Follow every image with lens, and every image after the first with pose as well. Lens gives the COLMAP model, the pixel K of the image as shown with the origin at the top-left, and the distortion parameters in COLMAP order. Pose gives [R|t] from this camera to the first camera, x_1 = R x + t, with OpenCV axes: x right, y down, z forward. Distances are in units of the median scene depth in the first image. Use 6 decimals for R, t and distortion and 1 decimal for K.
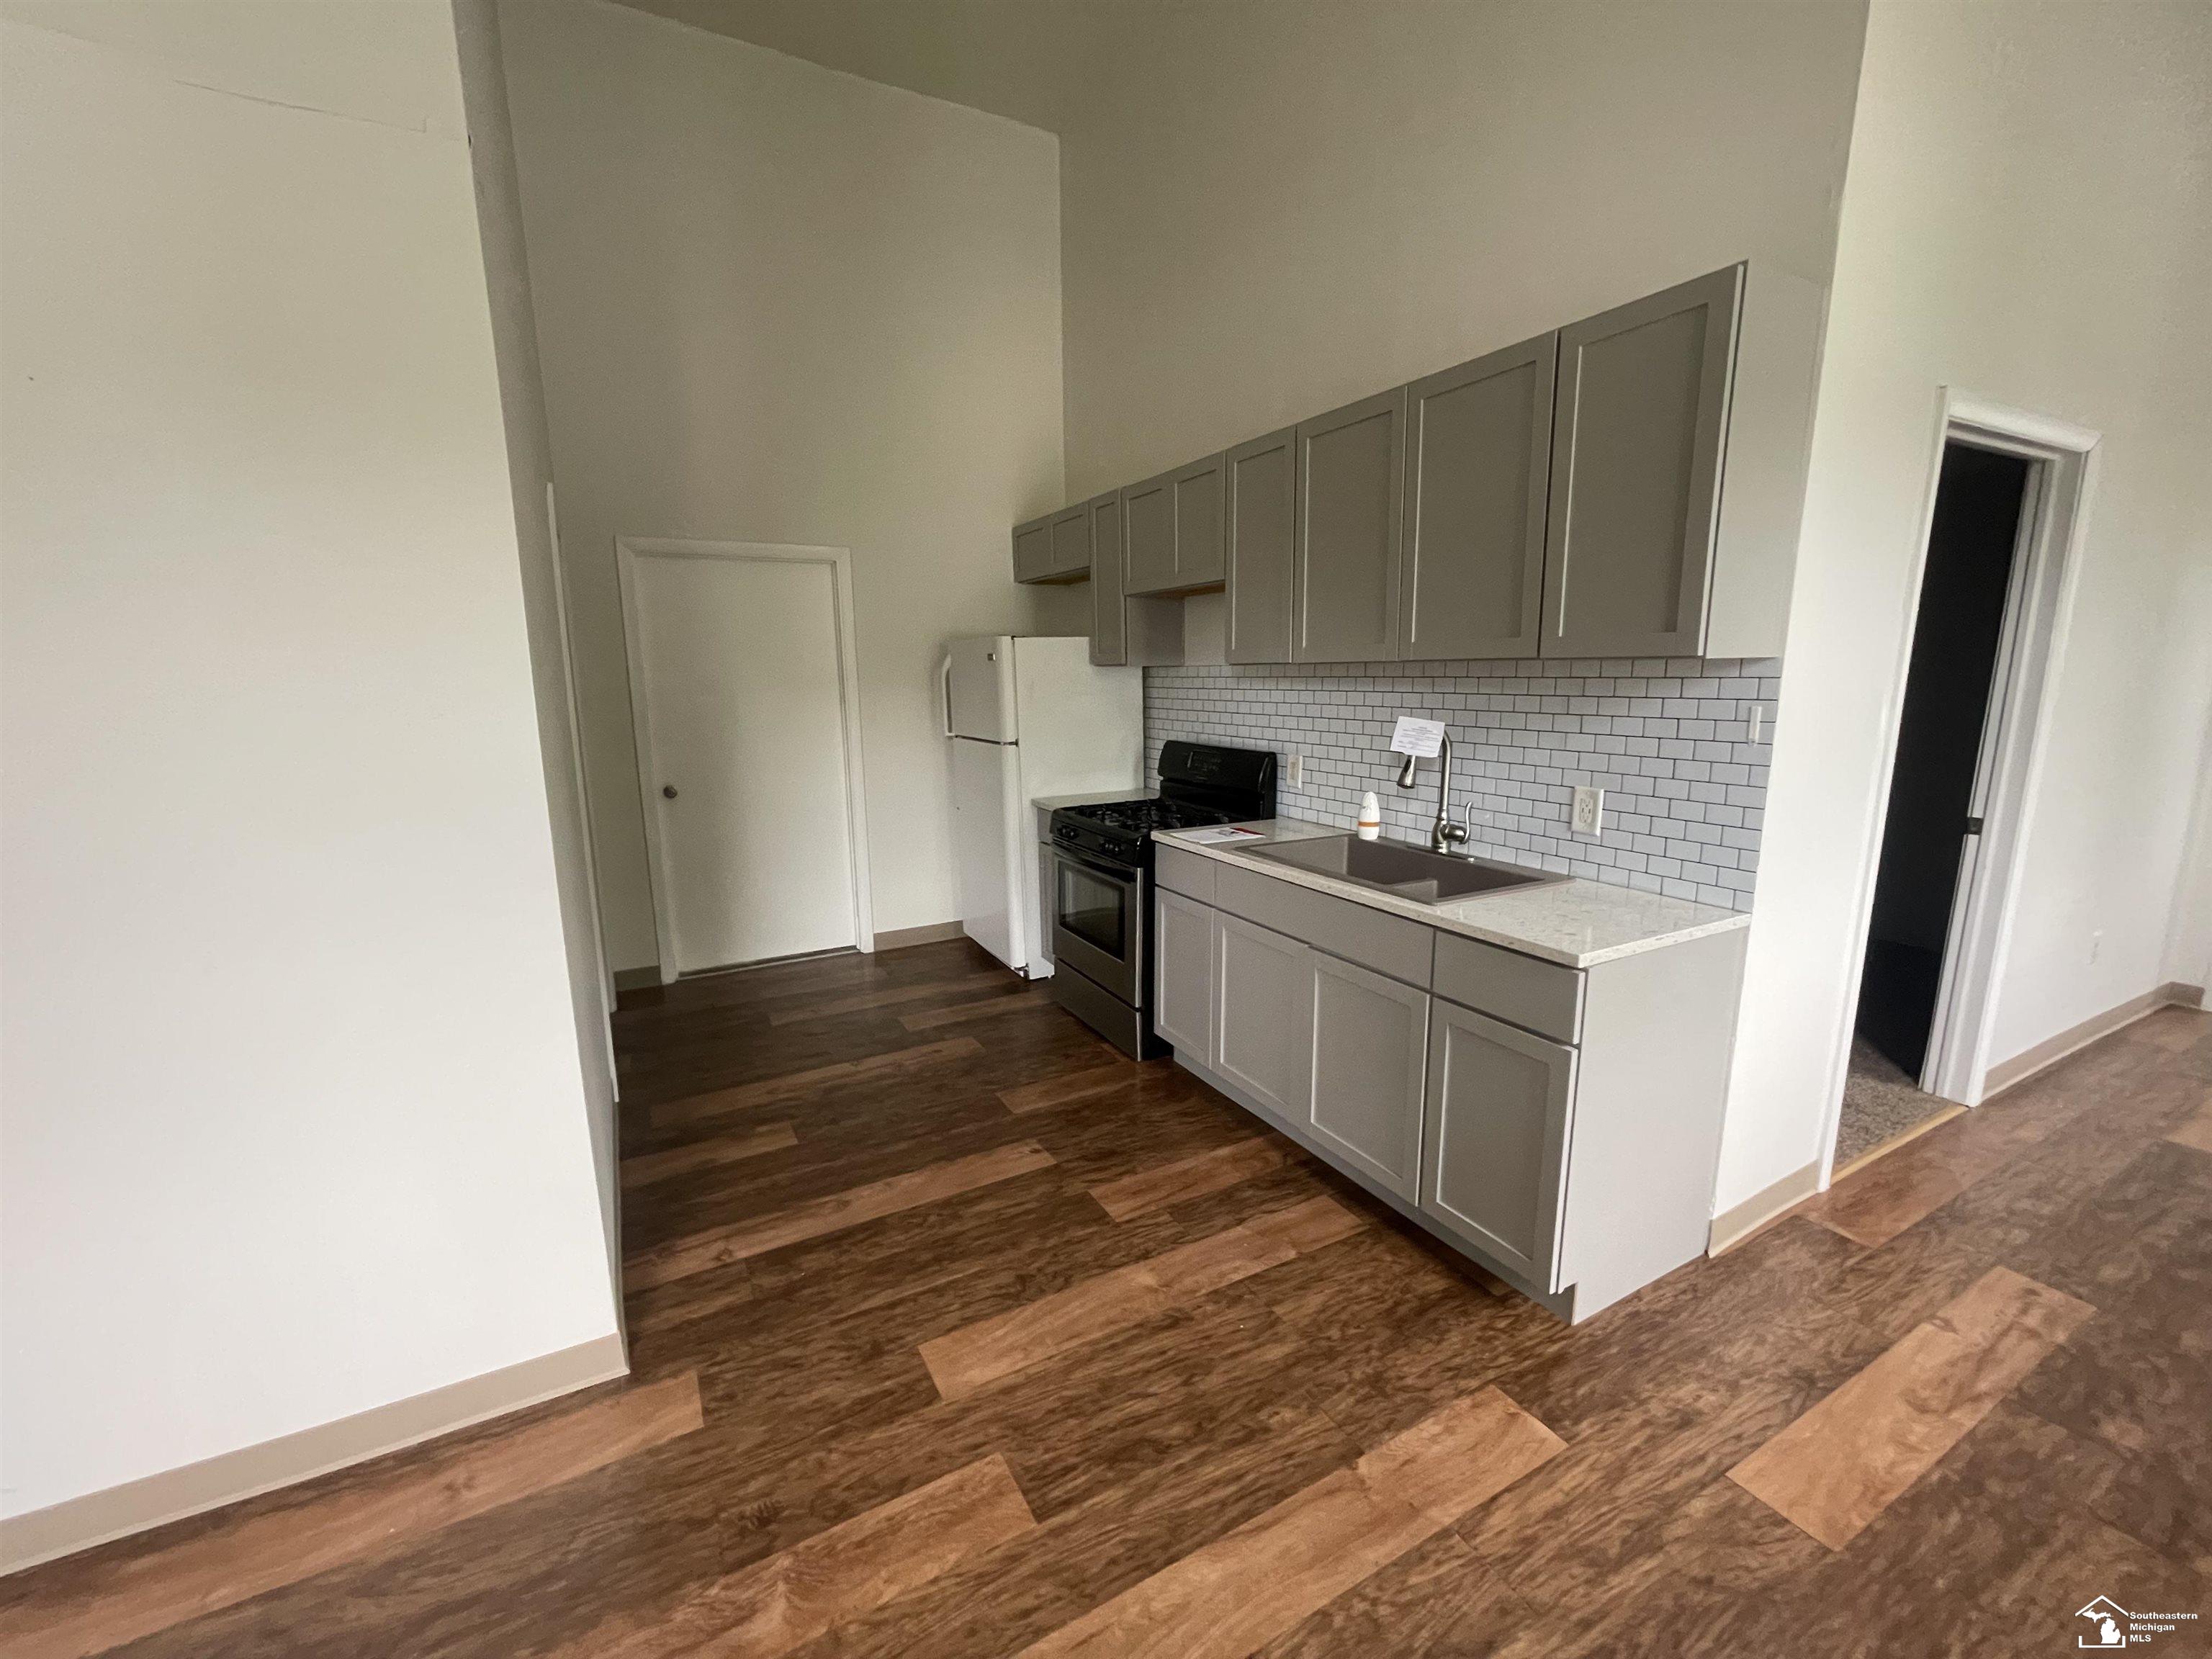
lens RADIAL K [[894.9, 0, 1108.0], [0, 894.9, 835.0], [0, 0, 1]] dist [-0.006485, 0.001630]
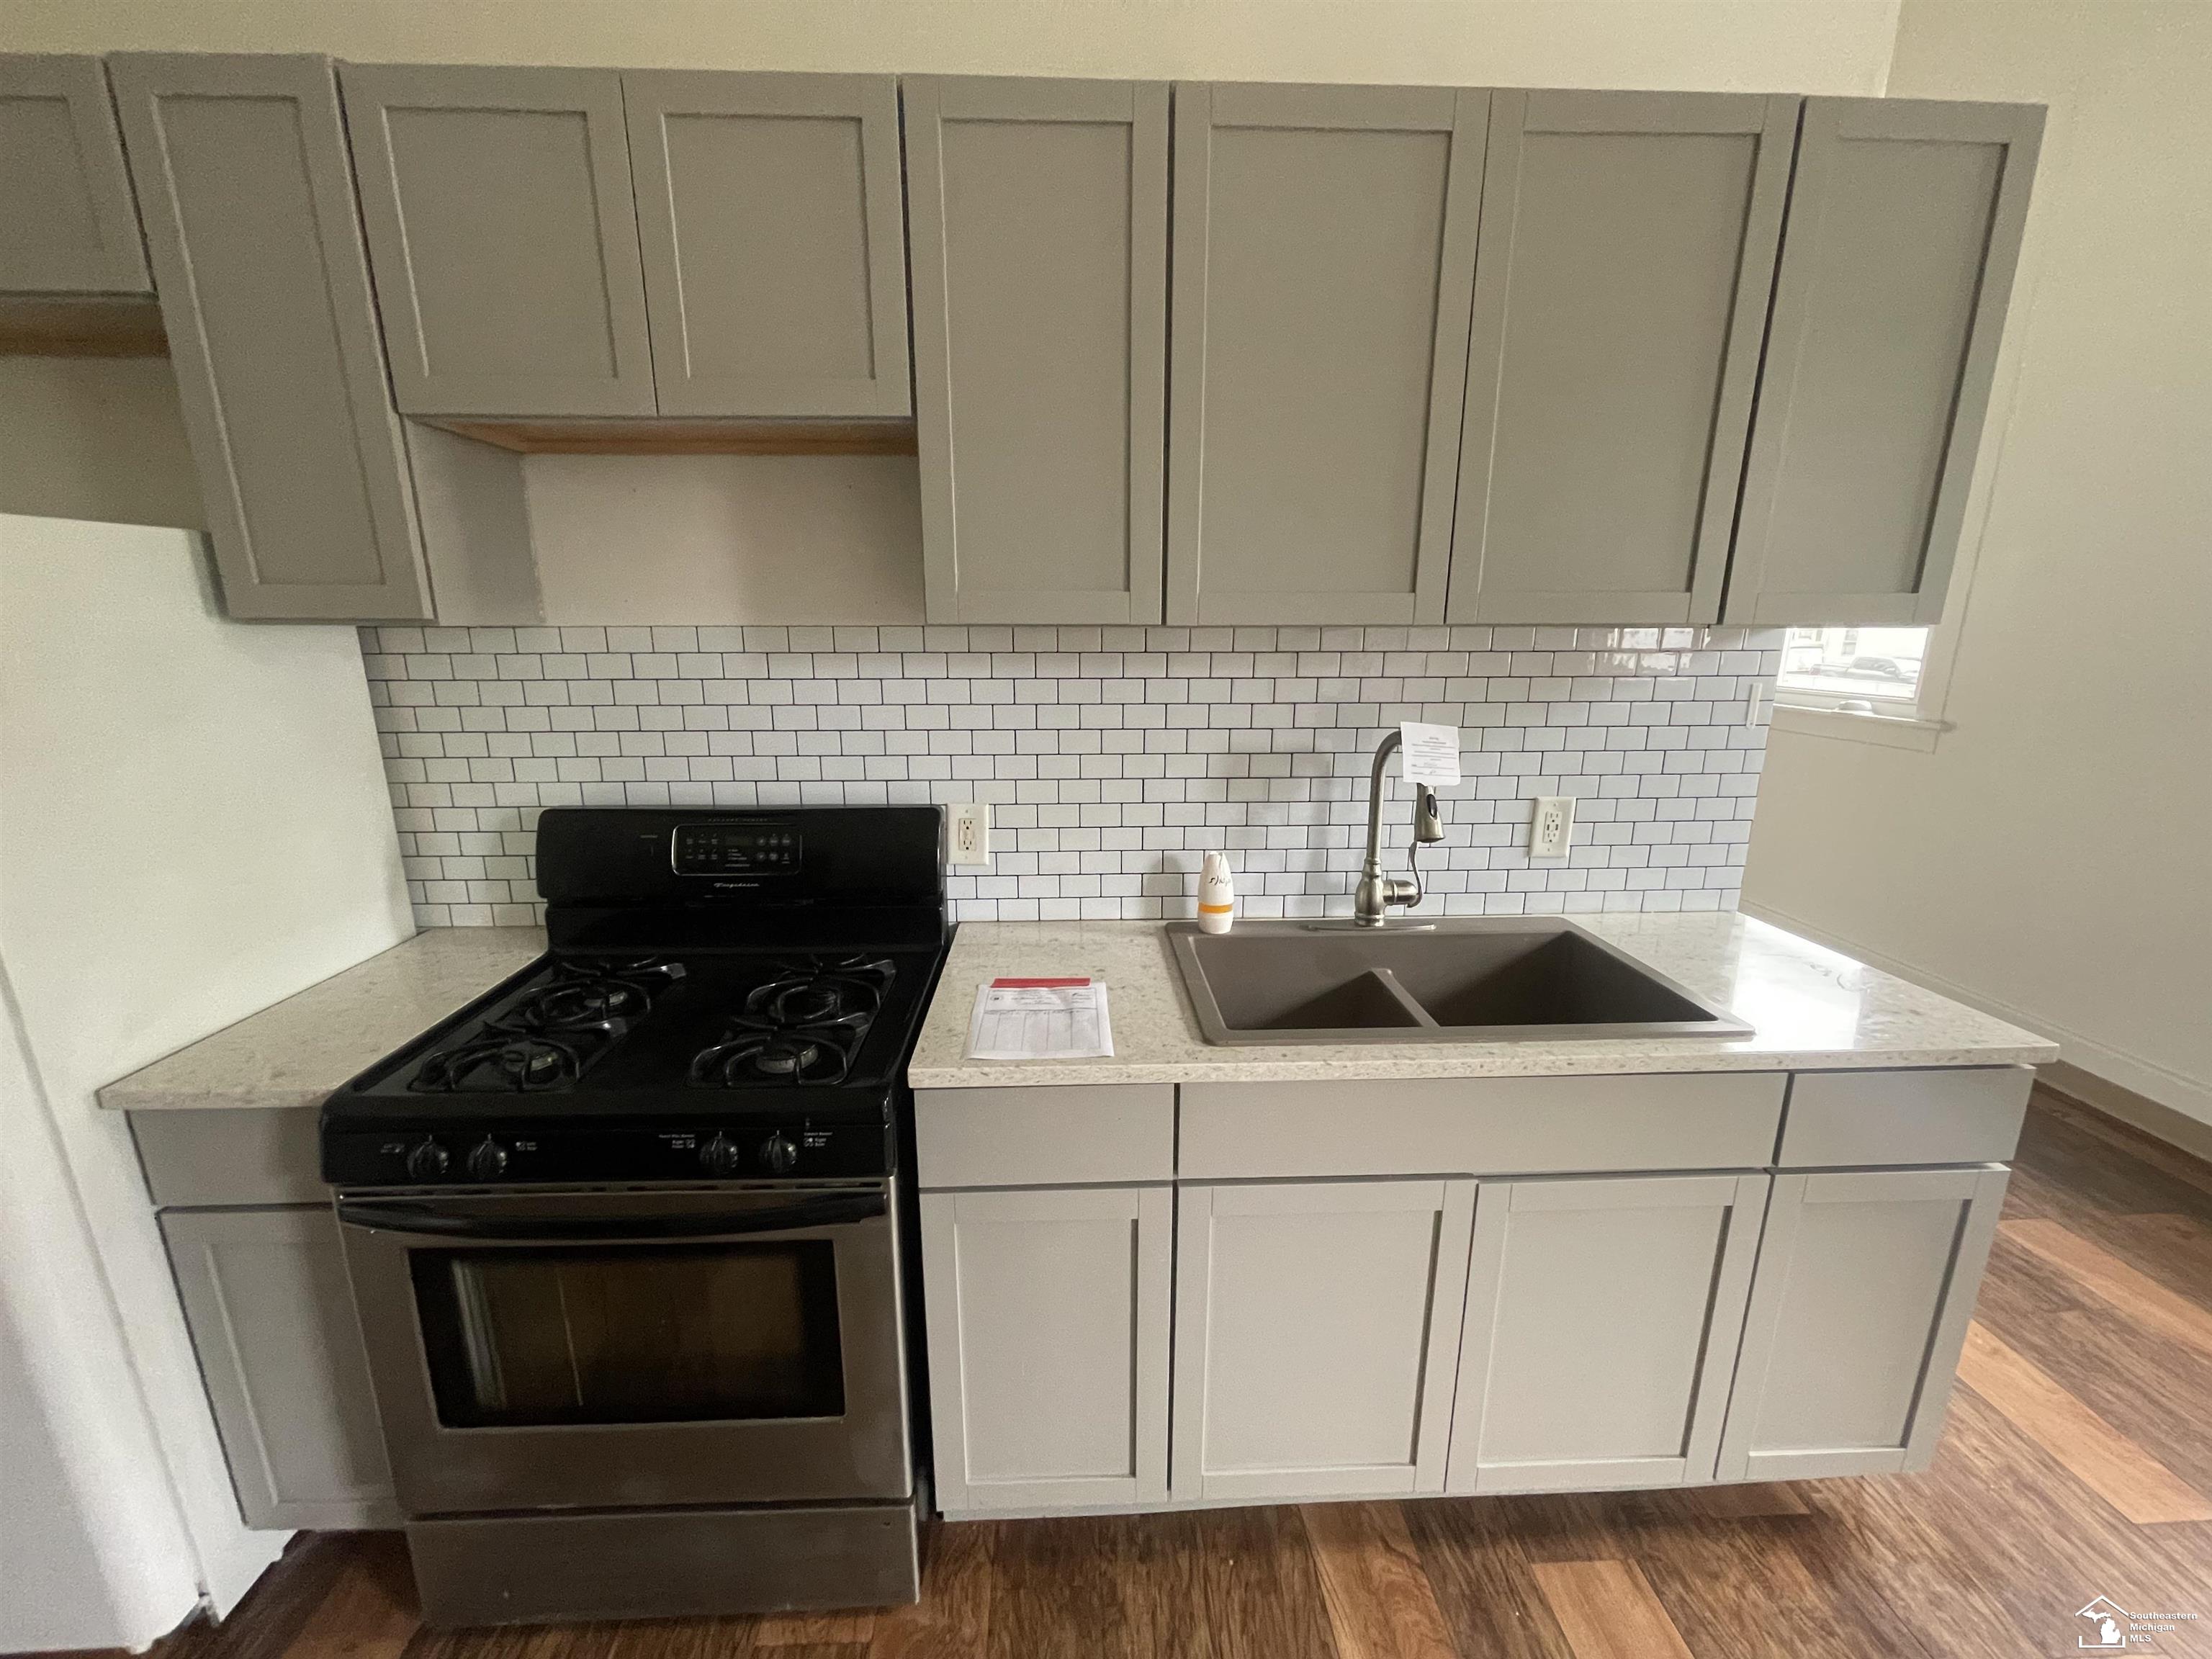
lens RADIAL K [[894.9, 0, 1105.6], [0, 894.9, 840.7], [0, 0, 1]] dist [-0.006485, 0.001630]
pose [[0.440895, -0.193607, 0.876429, -0.337140], [0.158298, 0.977925, 0.136395, -0.201337], [-0.883489, 0.078601, 0.461810, 1.101529]]
